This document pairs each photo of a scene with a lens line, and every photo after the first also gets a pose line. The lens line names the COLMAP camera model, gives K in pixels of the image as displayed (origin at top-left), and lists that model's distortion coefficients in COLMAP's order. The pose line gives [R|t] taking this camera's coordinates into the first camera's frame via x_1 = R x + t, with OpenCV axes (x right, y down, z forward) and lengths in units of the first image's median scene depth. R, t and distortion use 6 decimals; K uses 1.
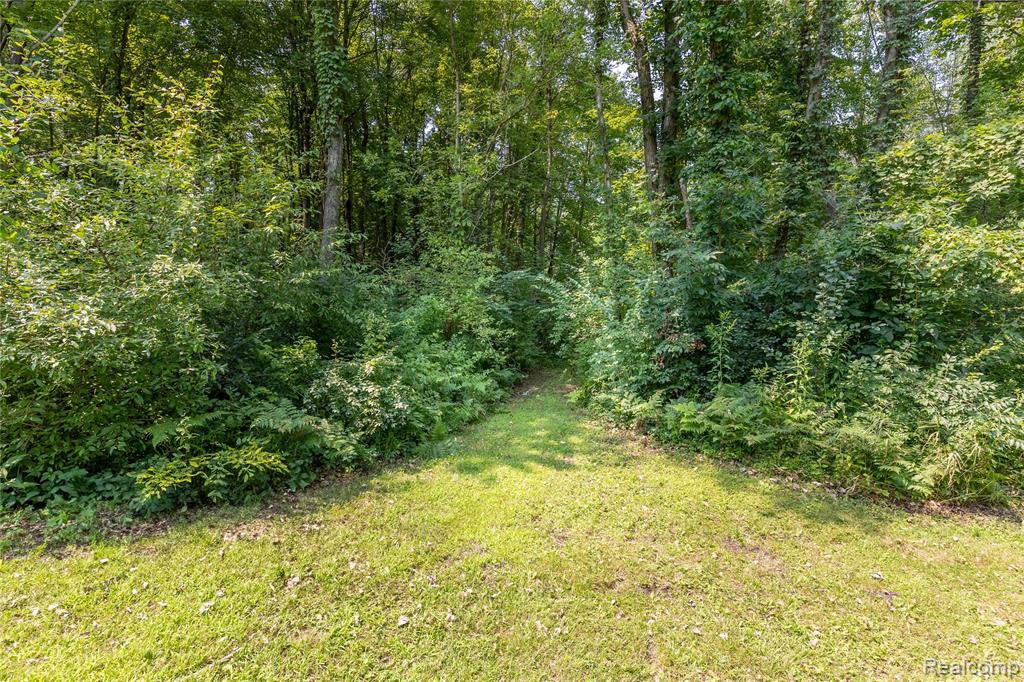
lens RADIAL K [[464.6, 0, 513.1], [0, 464.6, 347.3], [0, 0, 1]] dist [0.001373, 0.000671]
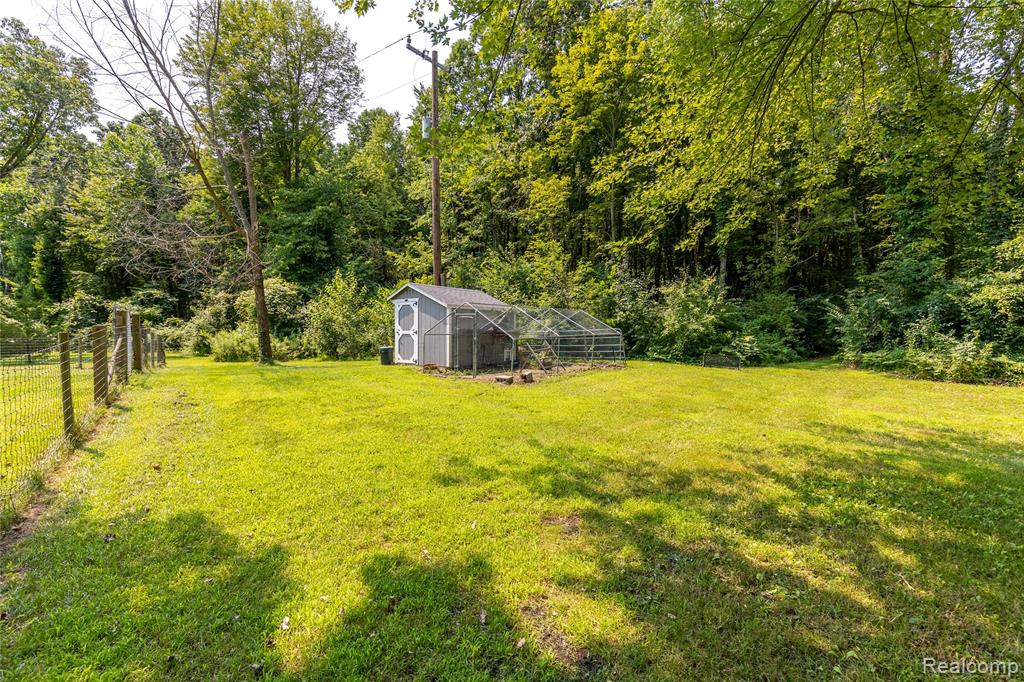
lens RADIAL K [[448.0, 0, 512.0], [0, 448.0, 341.0], [0, 0, 1]] dist [0.000674, 0.000223]
pose [[0.786318, -0.006883, -0.617783, 0.386332], [-0.011441, 0.999604, -0.025700, 0.159033], [0.617716, 0.027277, 0.785928, -2.714464]]
